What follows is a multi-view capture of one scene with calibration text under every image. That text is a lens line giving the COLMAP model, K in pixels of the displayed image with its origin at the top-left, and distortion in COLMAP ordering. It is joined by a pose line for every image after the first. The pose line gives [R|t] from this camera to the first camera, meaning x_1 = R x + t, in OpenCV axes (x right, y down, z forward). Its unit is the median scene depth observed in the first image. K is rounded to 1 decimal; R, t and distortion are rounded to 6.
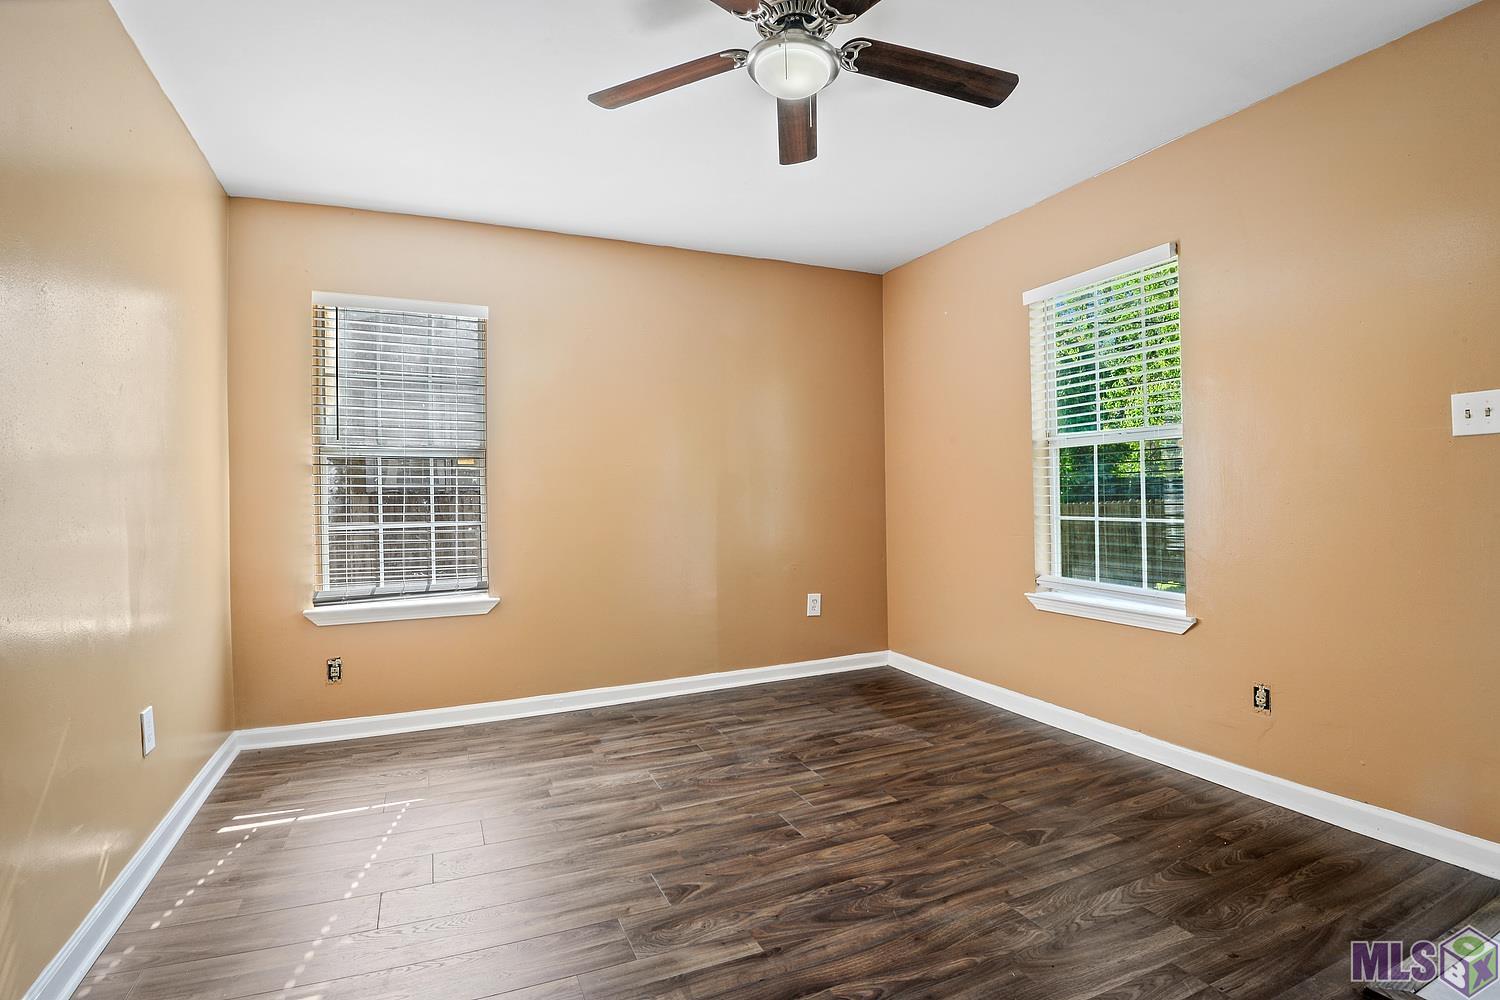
lens RADIAL K [[697.9, 0, 745.7], [0, 697.9, 488.0], [0, 0, 1]] dist [-0.001713, -0.000133]
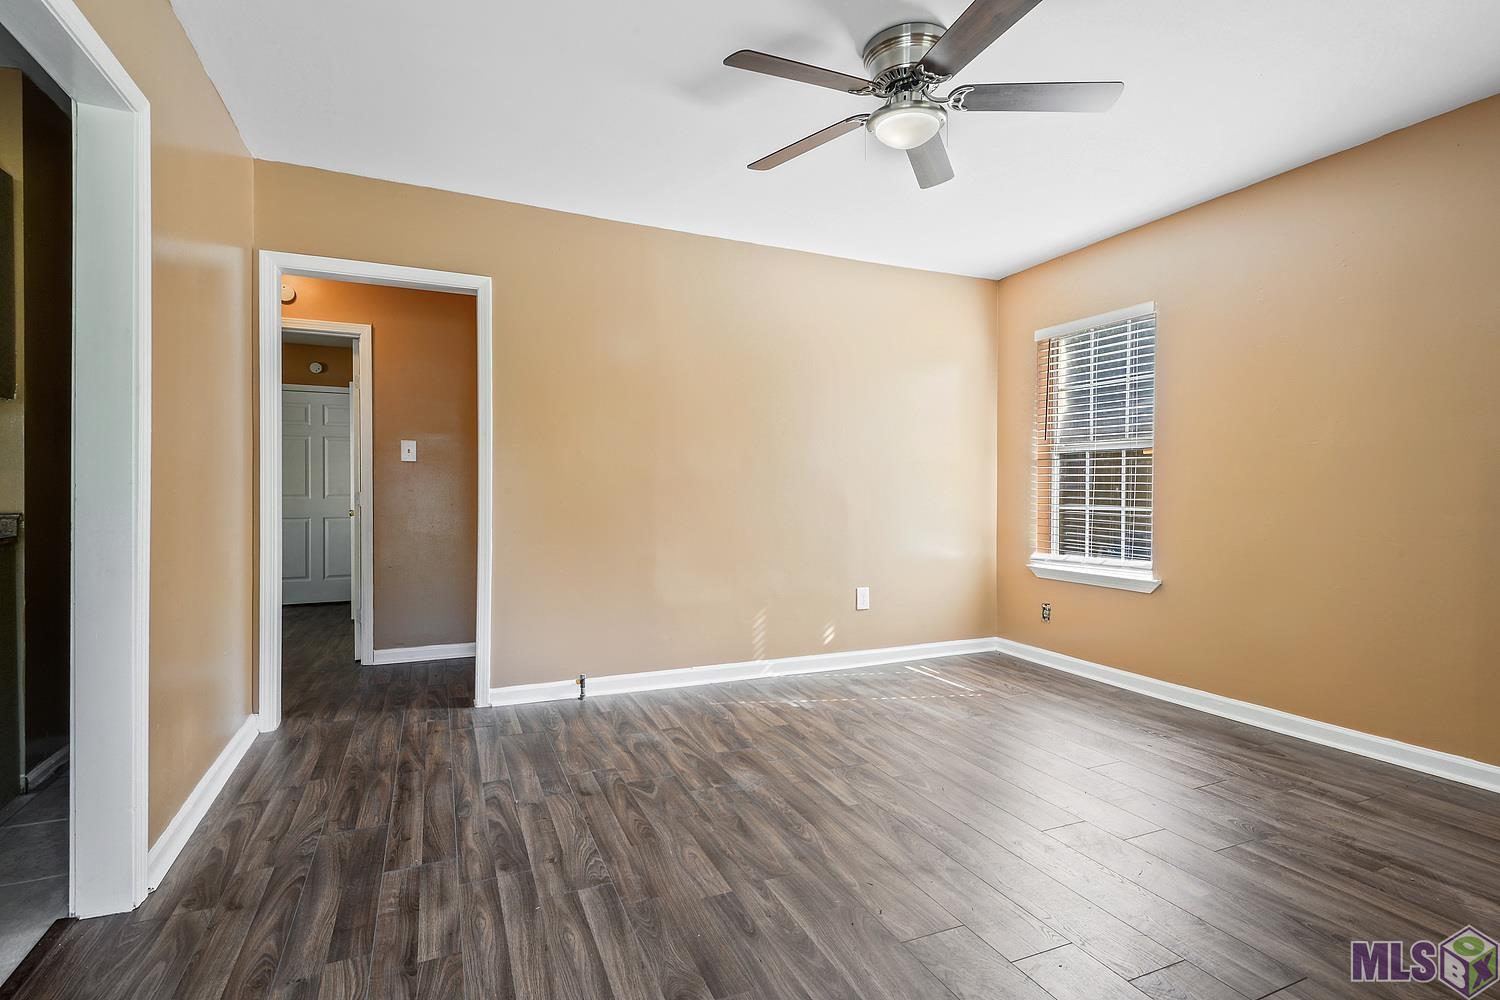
lens RADIAL K [[697.9, 0, 746.9], [0, 697.9, 500.5], [0, 0, 1]] dist [-0.001713, -0.000133]
pose [[0.005114, 0.022024, -0.999744, 0.705405], [0.005542, 0.999741, 0.022052, 0.011585], [0.999972, -0.005654, 0.004990, 0.398343]]
